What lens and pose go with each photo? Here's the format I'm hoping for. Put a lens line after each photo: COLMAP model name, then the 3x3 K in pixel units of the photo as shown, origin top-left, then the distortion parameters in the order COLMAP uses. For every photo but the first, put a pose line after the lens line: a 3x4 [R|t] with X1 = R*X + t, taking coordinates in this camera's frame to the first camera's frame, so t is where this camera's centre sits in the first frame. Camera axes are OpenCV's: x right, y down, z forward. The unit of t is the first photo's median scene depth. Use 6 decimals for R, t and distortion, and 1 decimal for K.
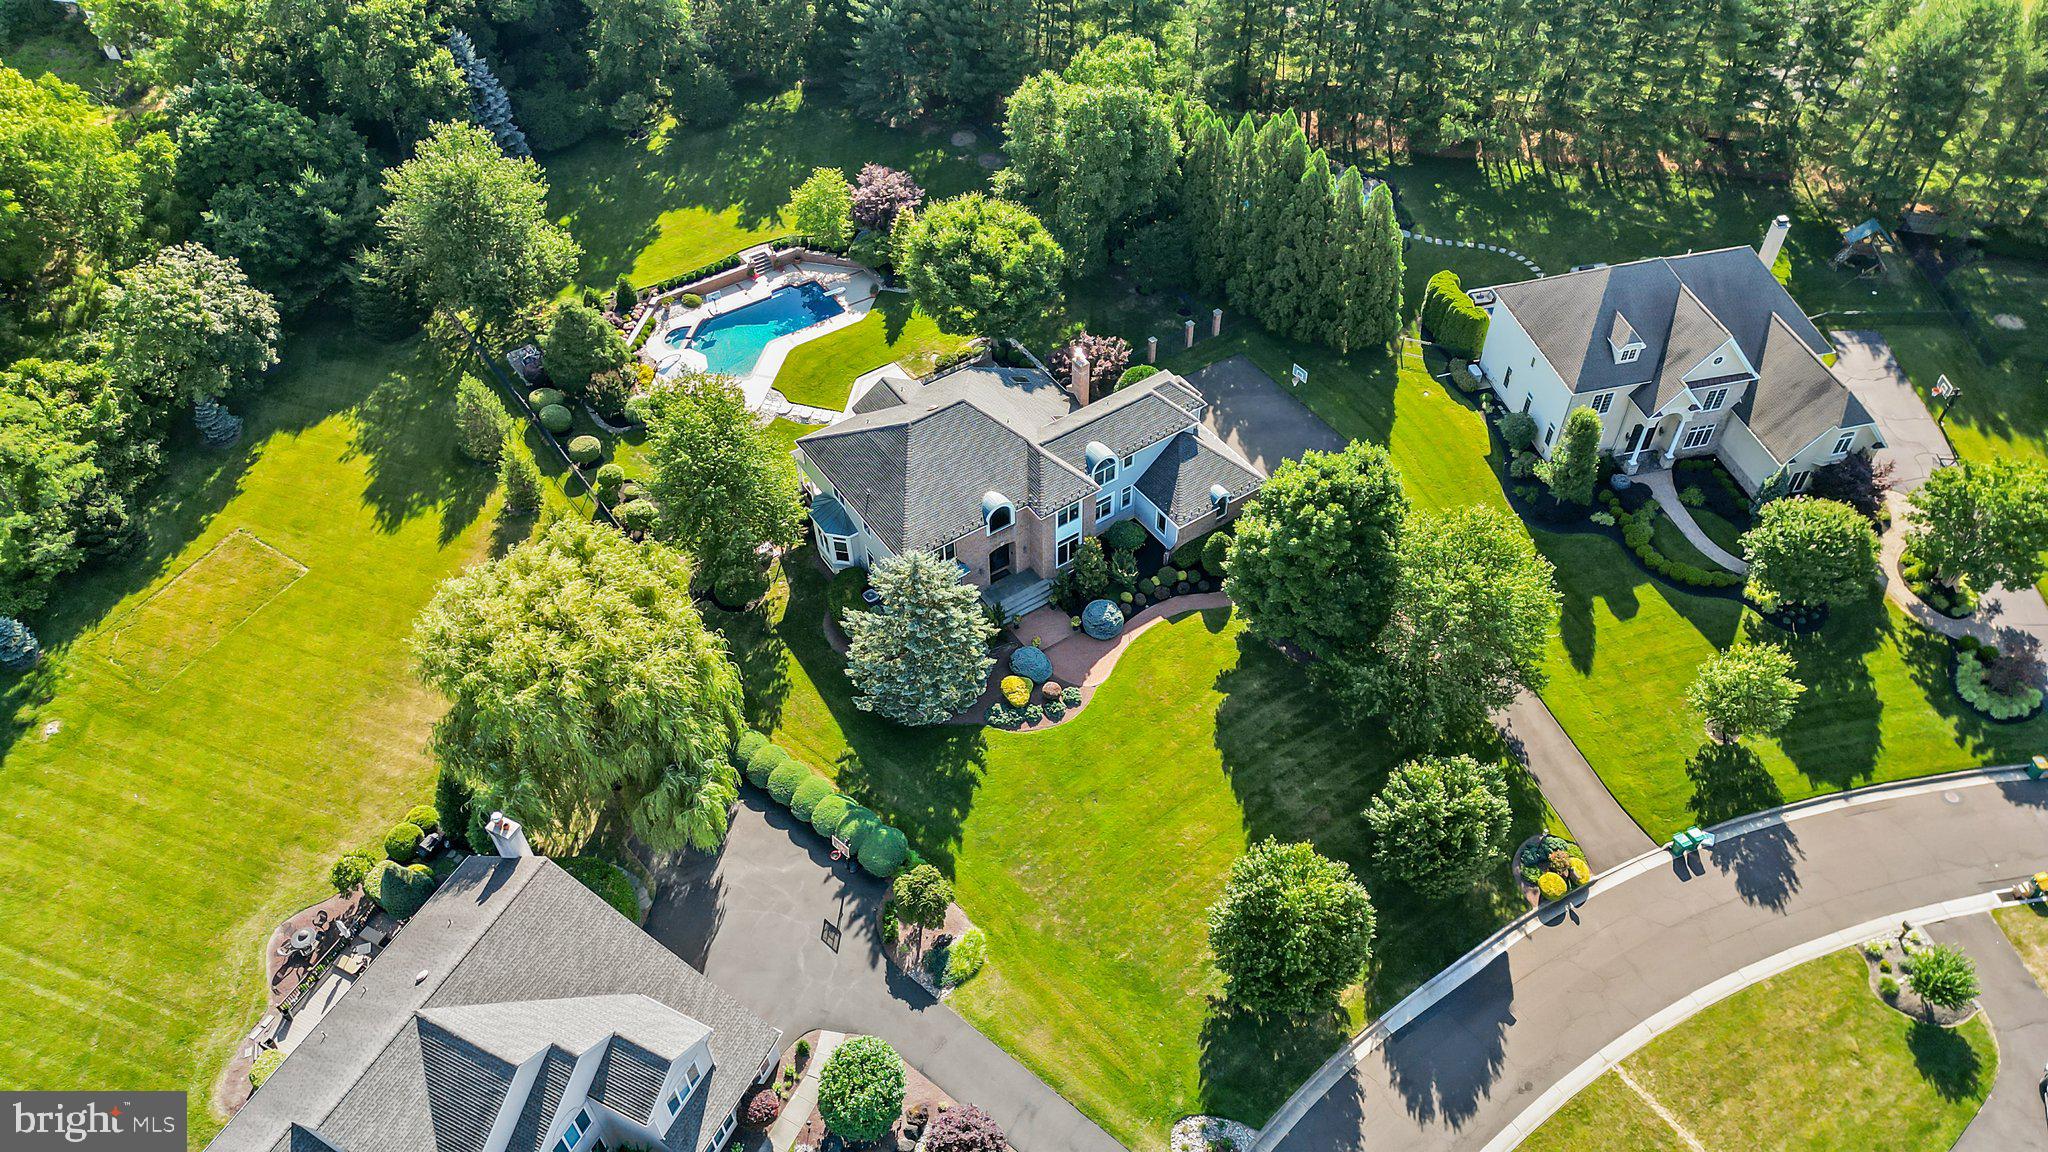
lens RADIAL K [[1423.3, 0, 1028.3], [0, 1423.3, 569.4], [0, 0, 1]] dist [0.094402, -0.101093]
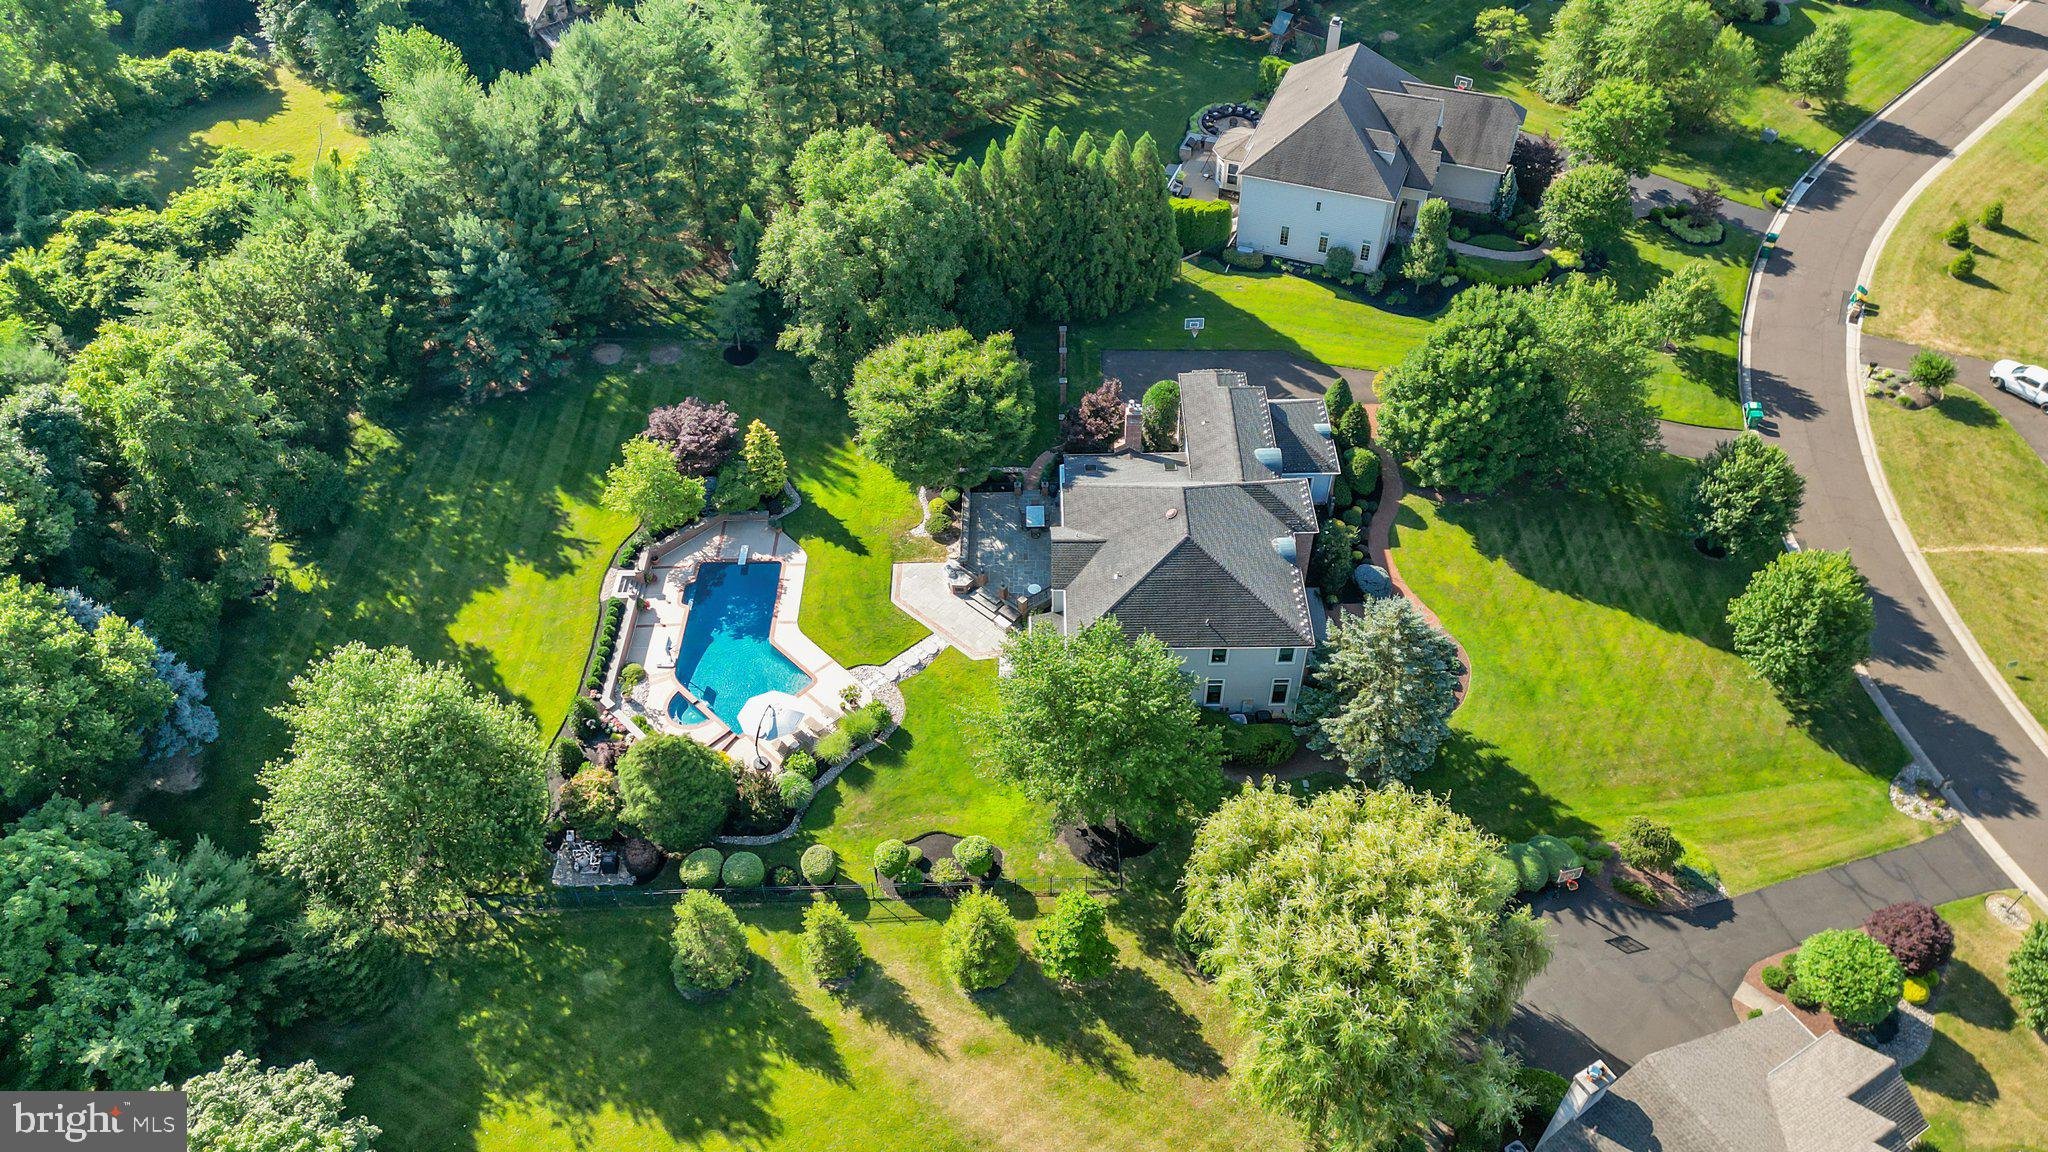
lens RADIAL K [[1423.3, 0, 1028.3], [0, 1423.3, 569.4], [0, 0, 1]] dist [0.094402, -0.101093]
pose [[0.557855, -0.594809, 0.578792, -0.643674], [0.605597, 0.768598, 0.206177, -0.318515], [-0.567494, 0.235498, 0.788981, 0.332208]]
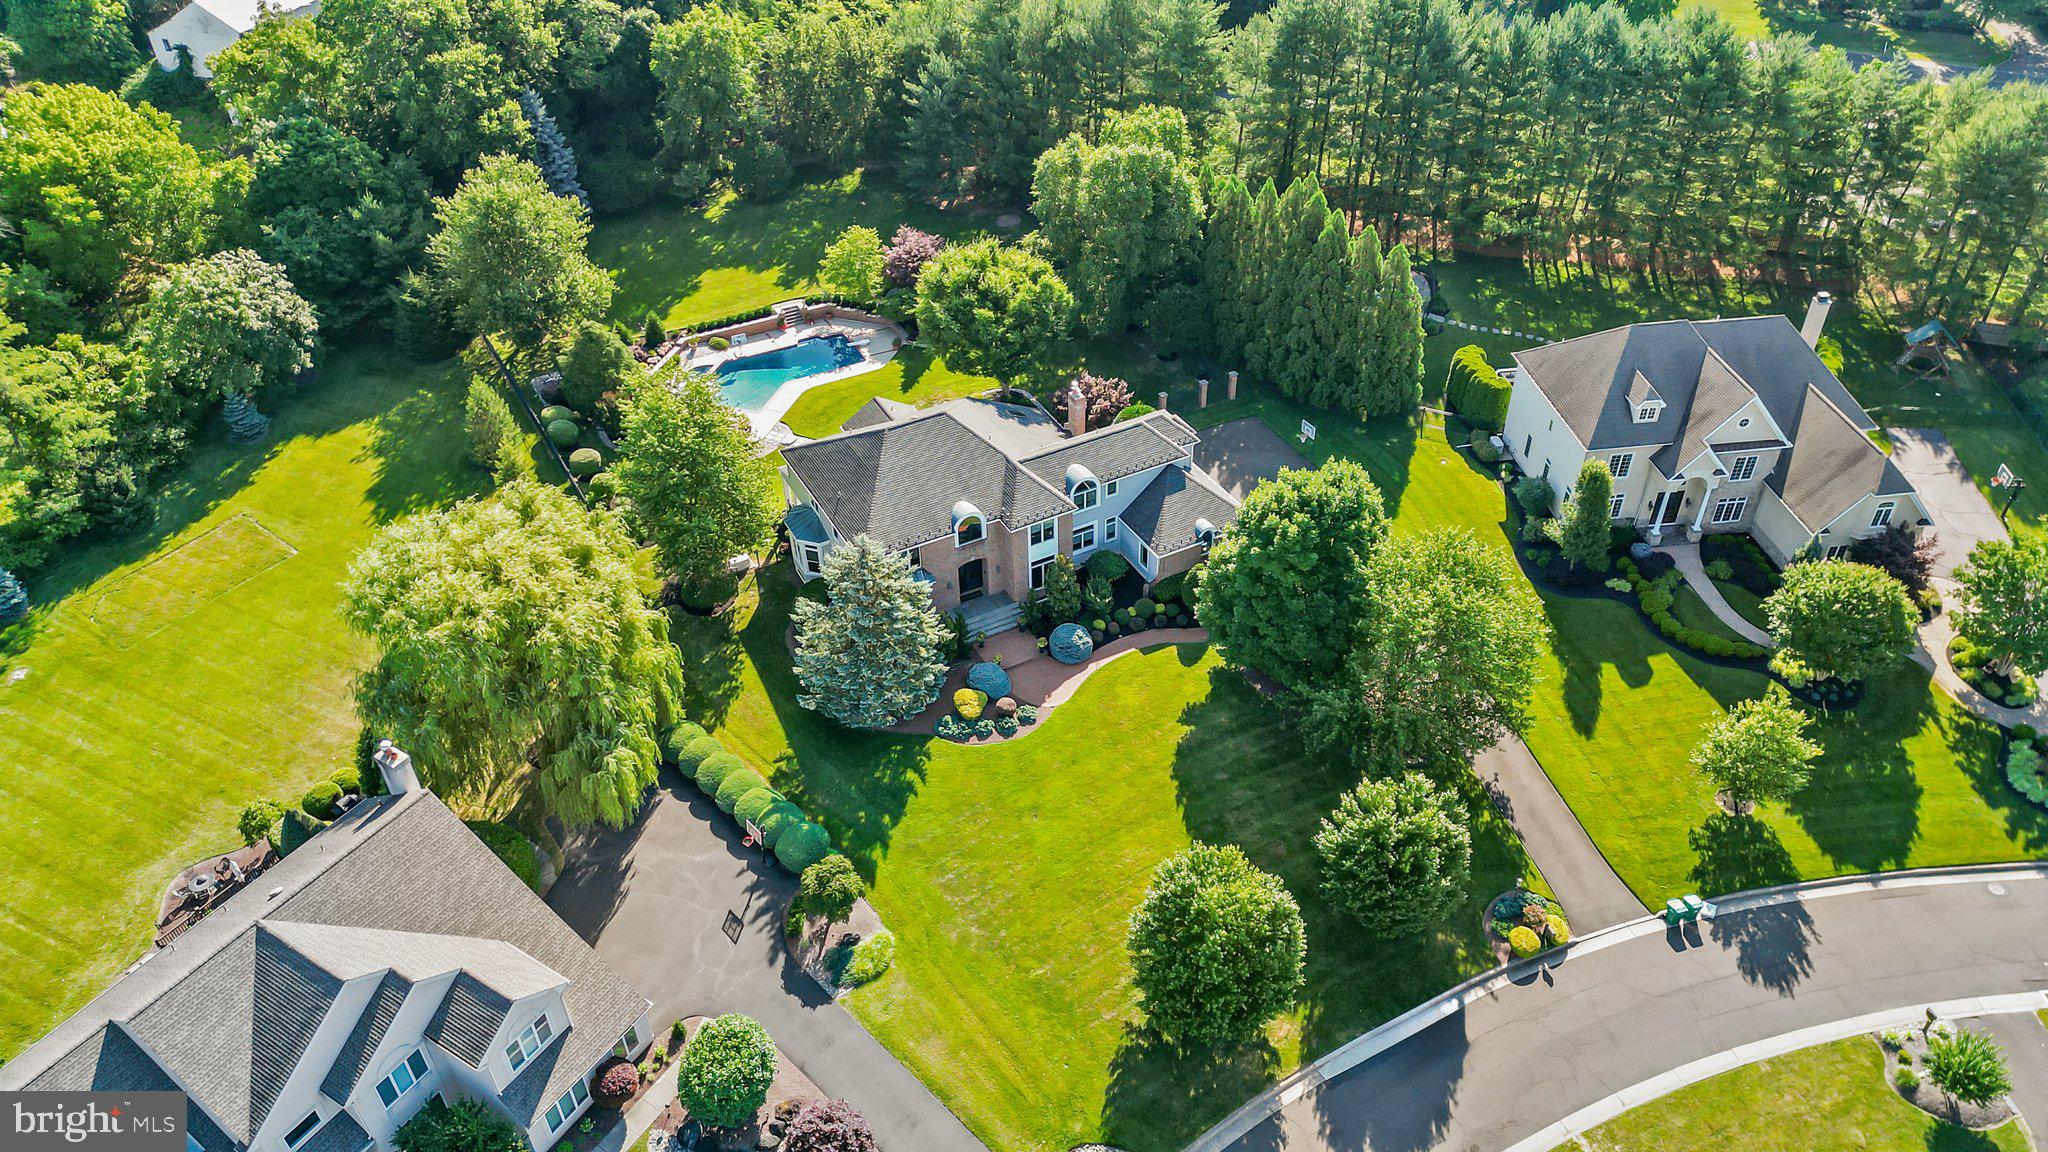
lens RADIAL K [[1420.0, 0, 1027.4], [0, 1420.0, 571.3], [0, 0, 1]] dist [0.095176, -0.098595]
pose [[0.994216, 0.061617, -0.087967, 0.101679], [-0.073208, 0.988098, -0.135286, 0.115302], [0.078584, 0.140943, 0.986894, 0.046109]]
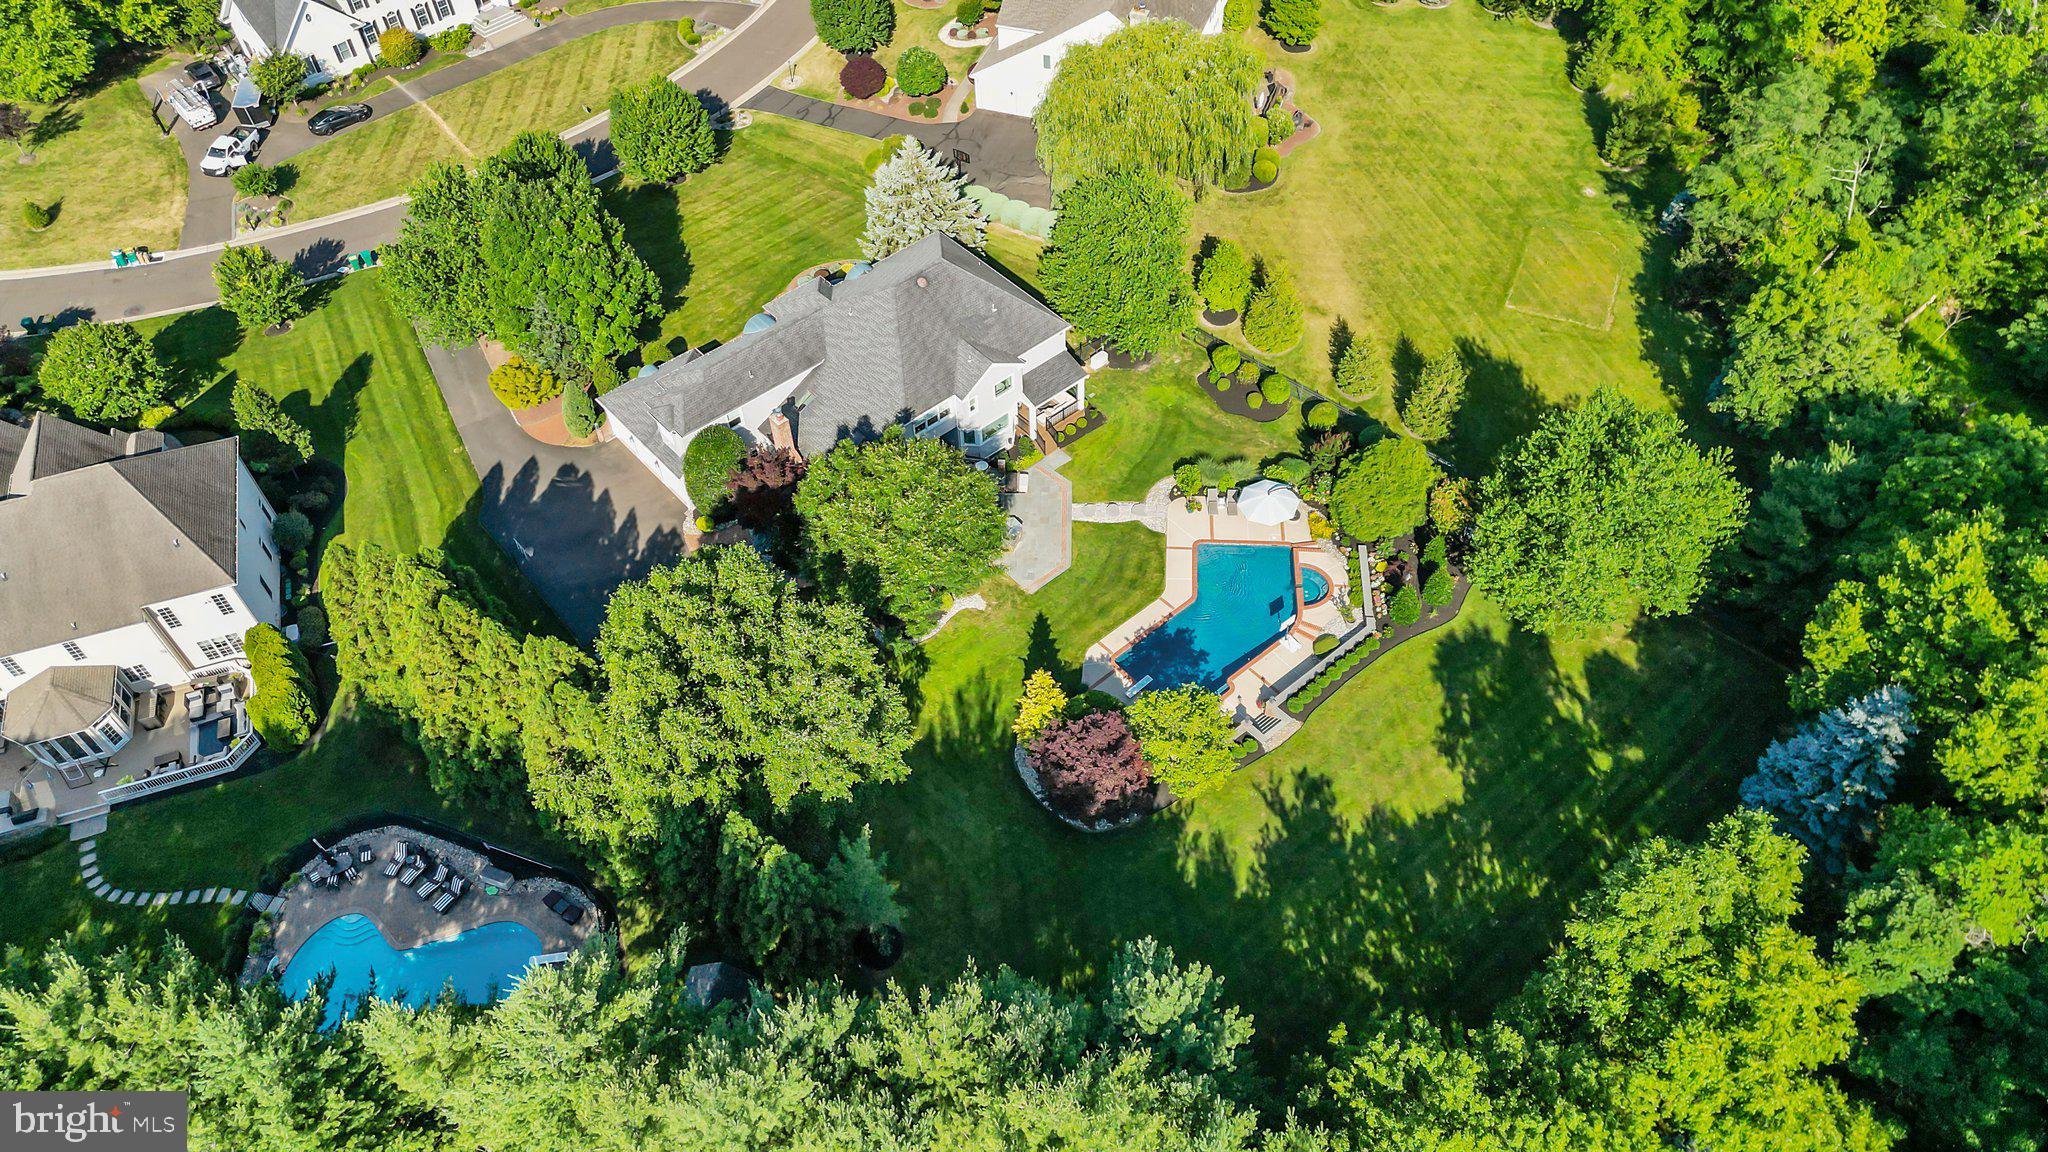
lens RADIAL K [[1423.3, 0, 1028.3], [0, 1423.3, 569.4], [0, 0, 1]] dist [0.094402, -0.101093]
pose [[-0.991856, 0.117589, -0.048927, -0.066158], [-0.060129, -0.093685, 0.993785, -1.099072], [0.112274, 0.988633, 0.099992, 1.071620]]
